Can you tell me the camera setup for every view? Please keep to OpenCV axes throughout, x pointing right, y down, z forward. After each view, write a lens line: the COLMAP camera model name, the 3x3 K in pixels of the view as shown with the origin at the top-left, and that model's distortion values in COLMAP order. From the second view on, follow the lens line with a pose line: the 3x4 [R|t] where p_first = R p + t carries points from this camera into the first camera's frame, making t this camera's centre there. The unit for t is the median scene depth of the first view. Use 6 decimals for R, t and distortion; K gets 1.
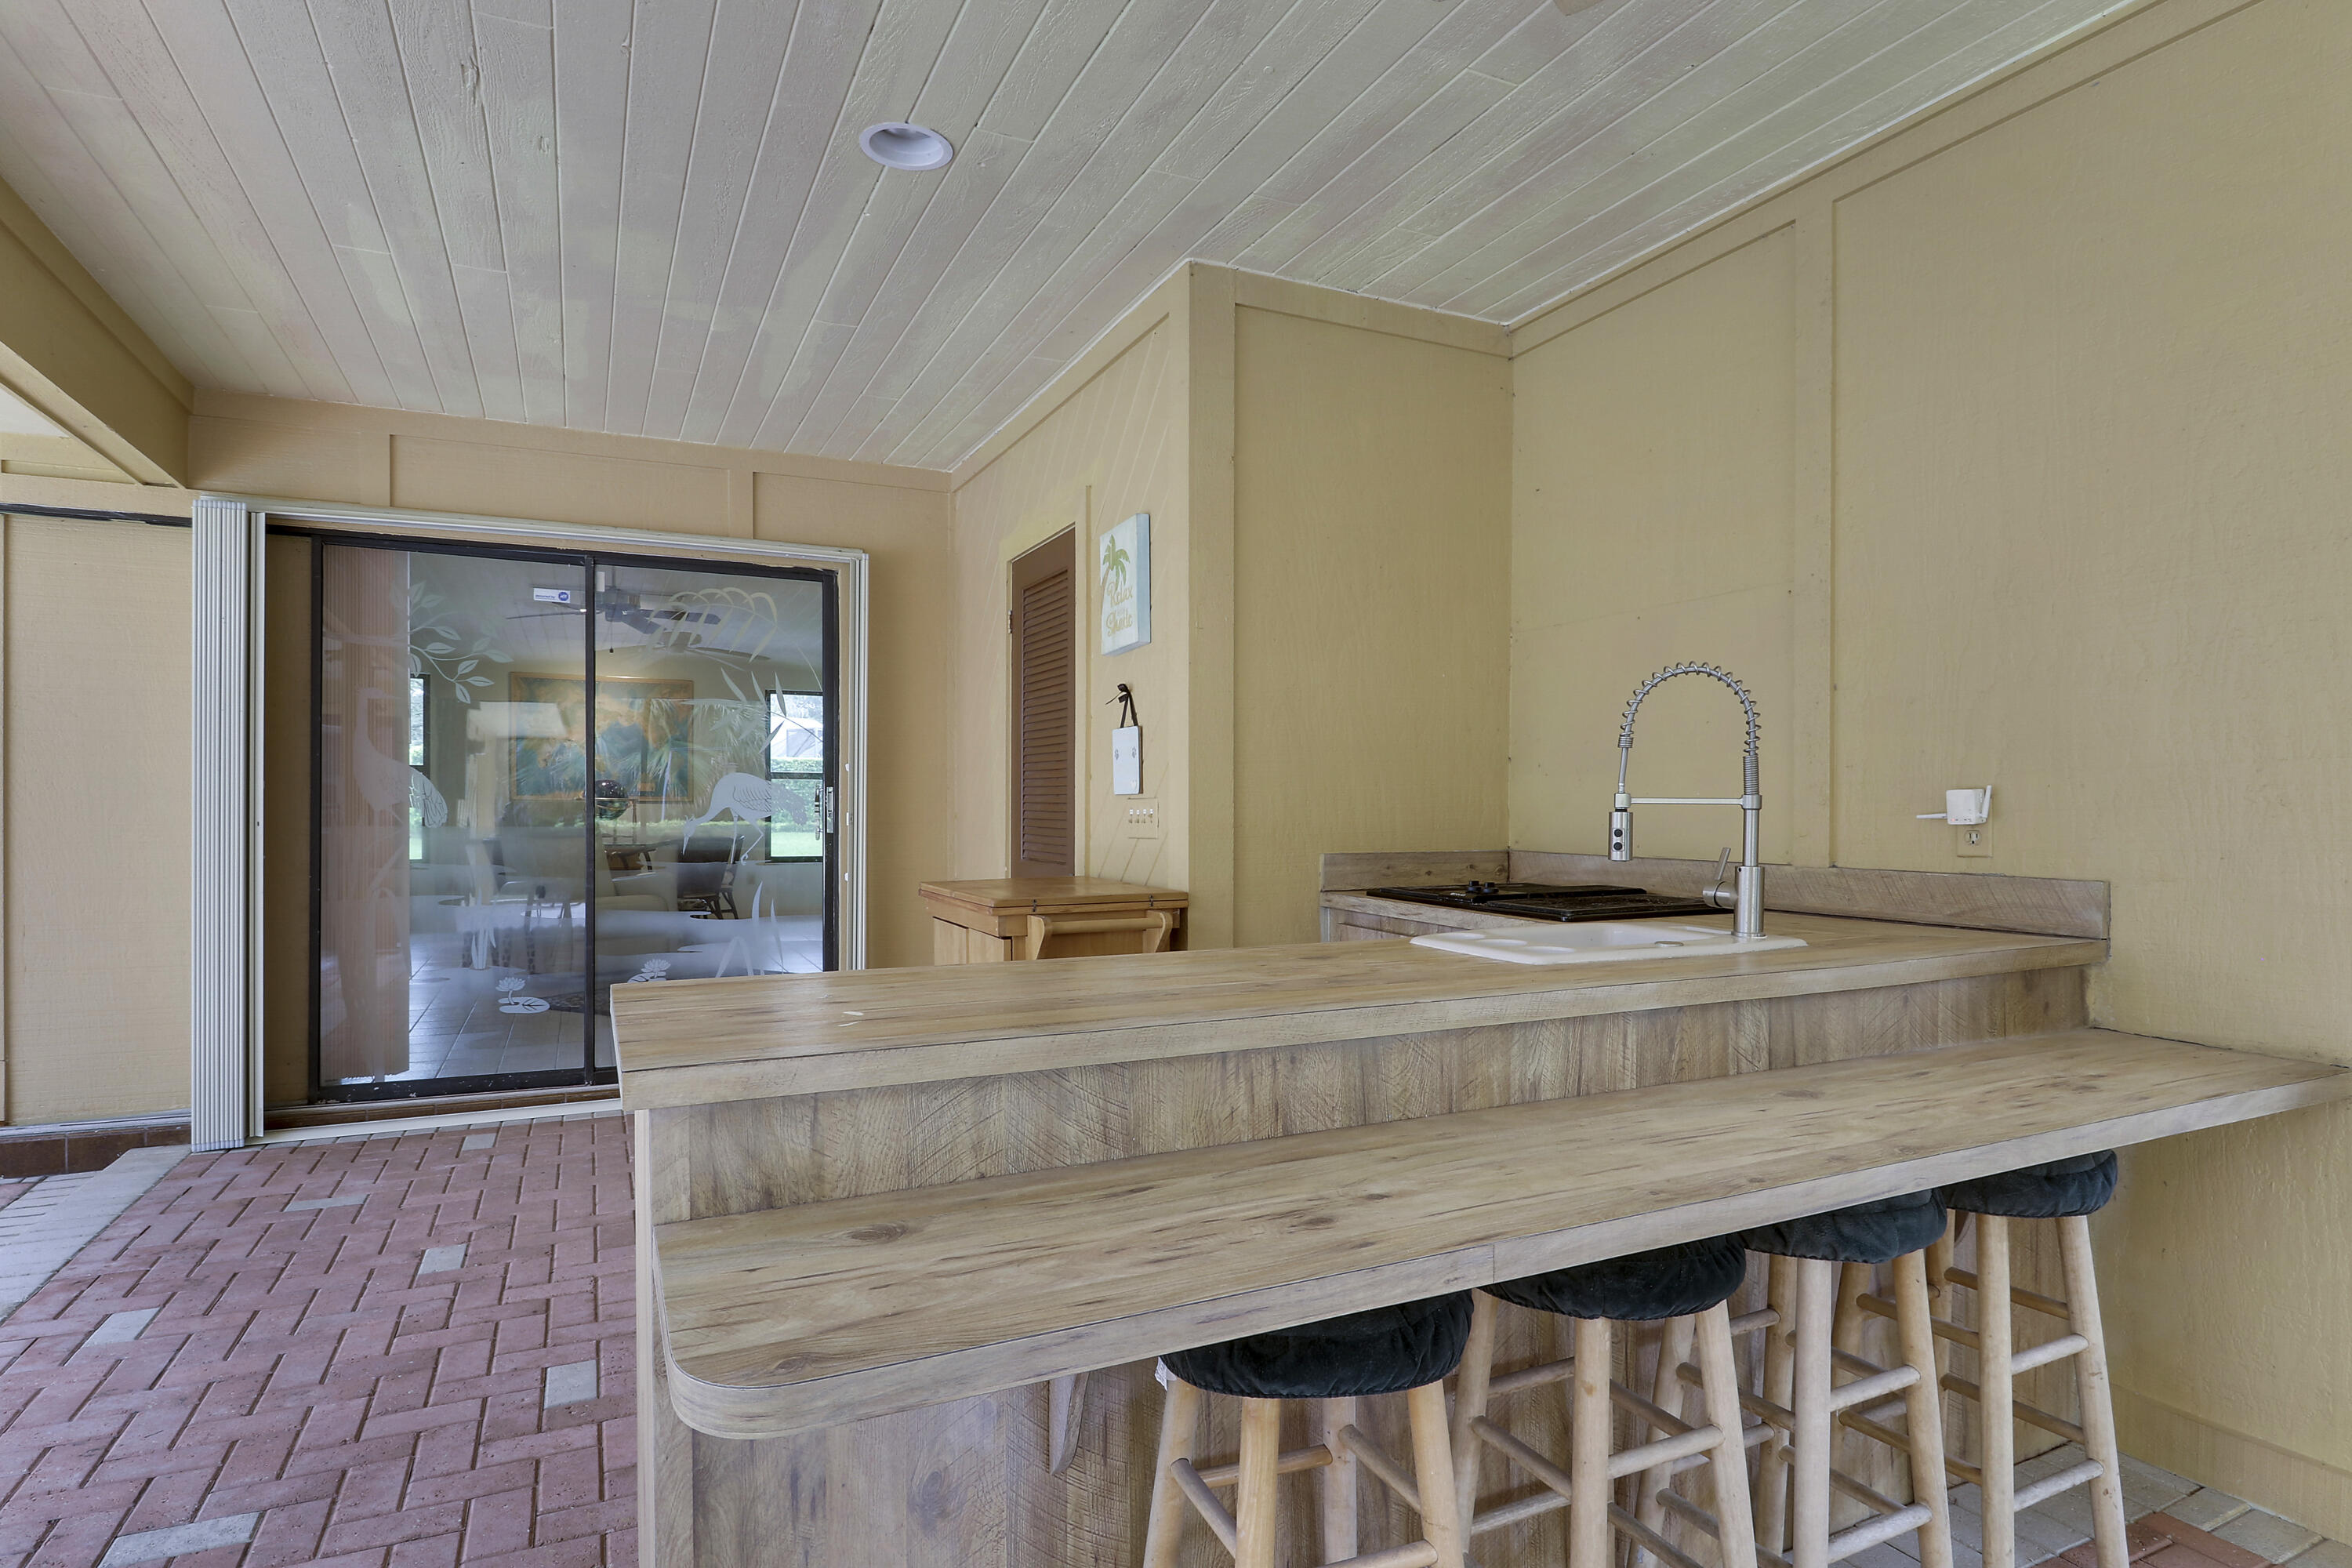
lens RADIAL K [[1264.8, 0, 1220.1], [0, 1264.8, 809.2], [0, 0, 1]] dist [0.004770, 0.000301]
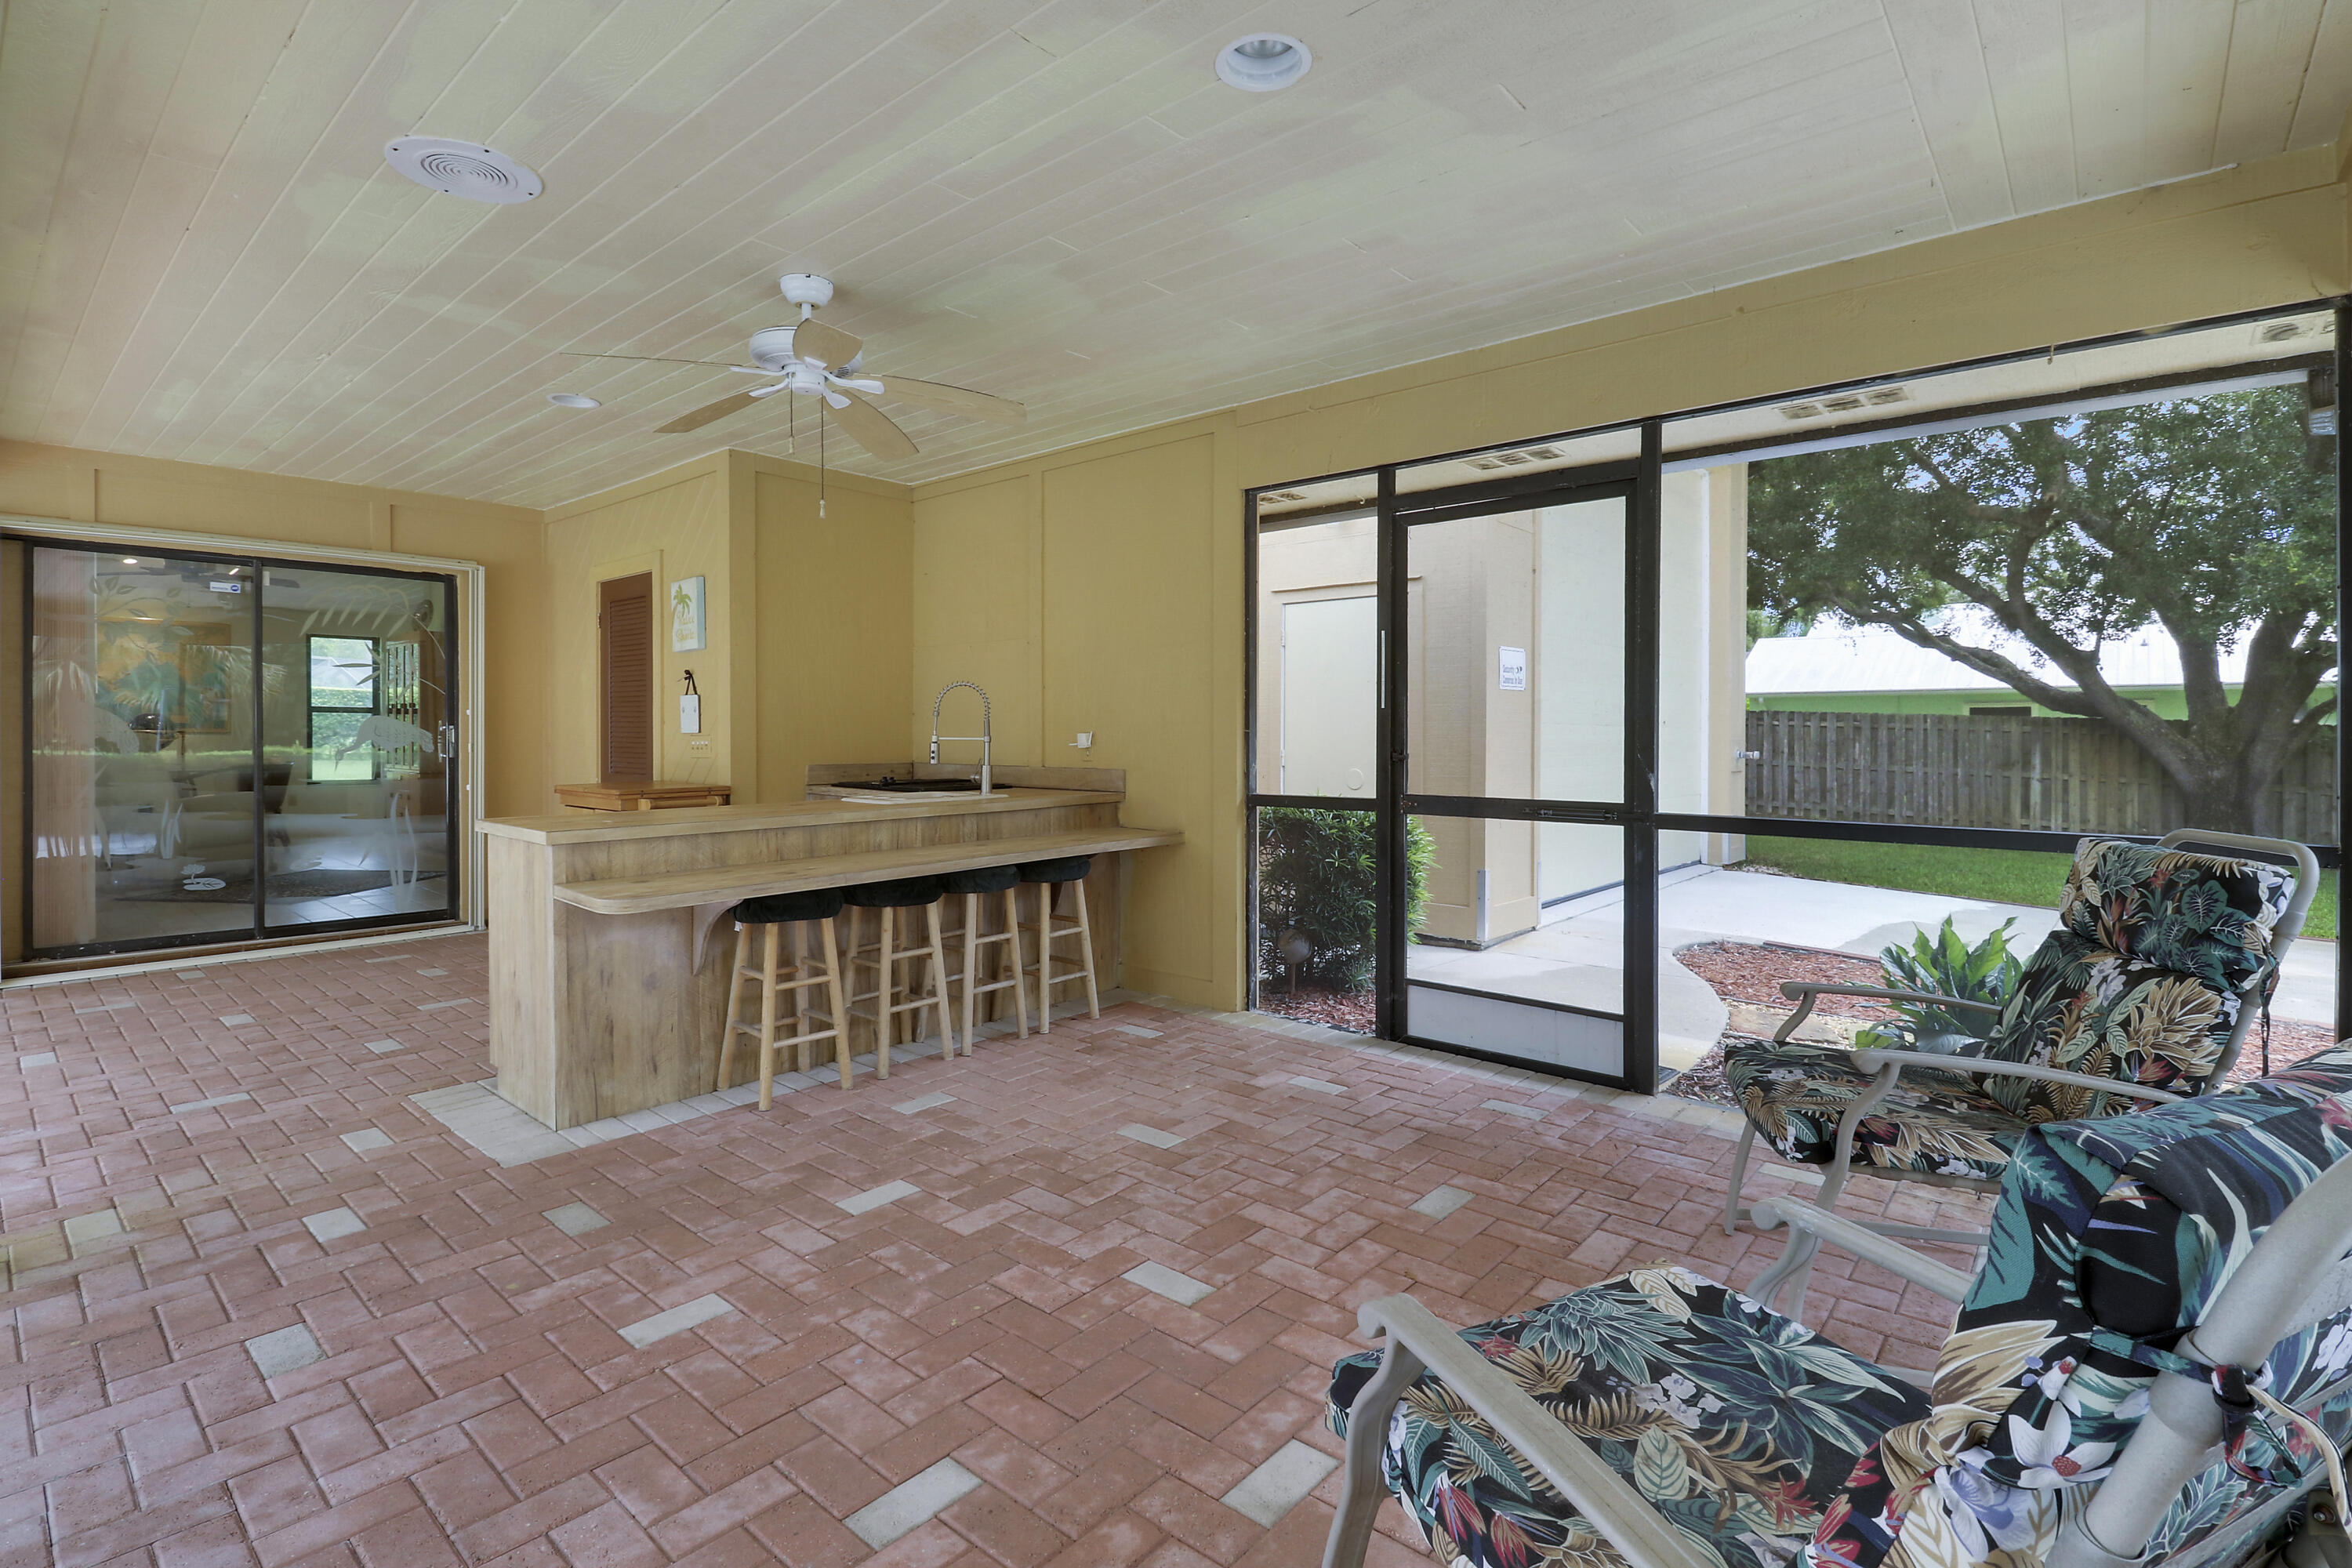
lens RADIAL K [[1101.9, 0, 1198.1], [0, 1101.9, 742.7], [0, 0, 1]] dist [0.001872, -0.013534]
pose [[0.921214, -0.004728, 0.389027, -0.023856], [0.002122, 0.999972, 0.007127, -0.009462], [-0.389050, -0.005740, 0.921199, -0.855184]]
